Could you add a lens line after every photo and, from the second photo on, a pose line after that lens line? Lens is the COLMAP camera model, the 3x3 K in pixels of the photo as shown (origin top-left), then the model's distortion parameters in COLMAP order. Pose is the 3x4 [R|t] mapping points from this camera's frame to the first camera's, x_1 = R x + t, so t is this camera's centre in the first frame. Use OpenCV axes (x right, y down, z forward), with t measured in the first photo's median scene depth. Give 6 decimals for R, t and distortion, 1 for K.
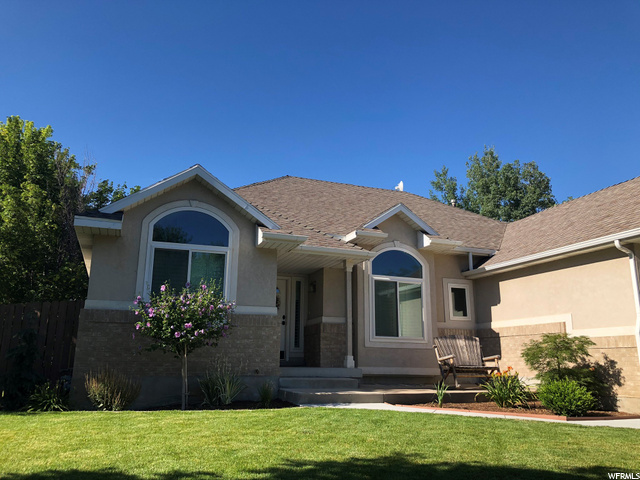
lens RADIAL K [[519.0, 0, 319.1], [0, 519.0, 237.8], [0, 0, 1]] dist [0.016728, -0.020804]
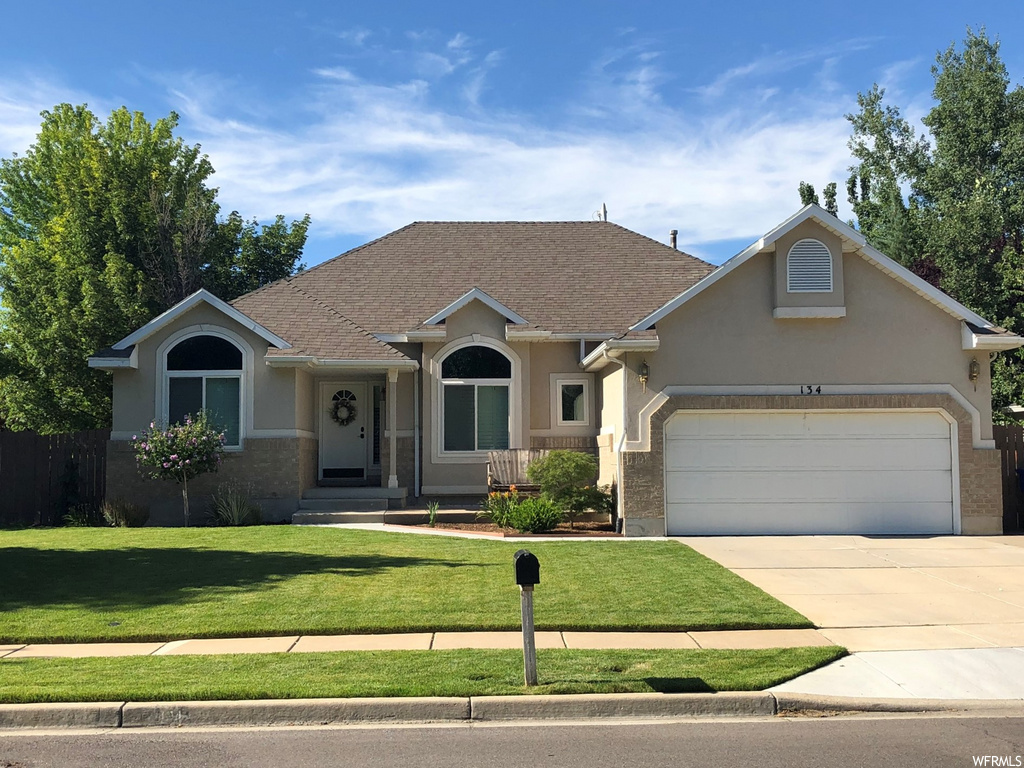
lens RADIAL K [[1193.6, 0, 512.5], [0, 1193.6, 385.9], [0, 0, 1]] dist [0.011814, 0.000000]
pose [[0.953001, -0.037340, -0.300656, 0.810913], [0.088516, 0.983393, 0.158440, -0.217566], [0.289747, -0.177607, 0.940480, -0.797747]]
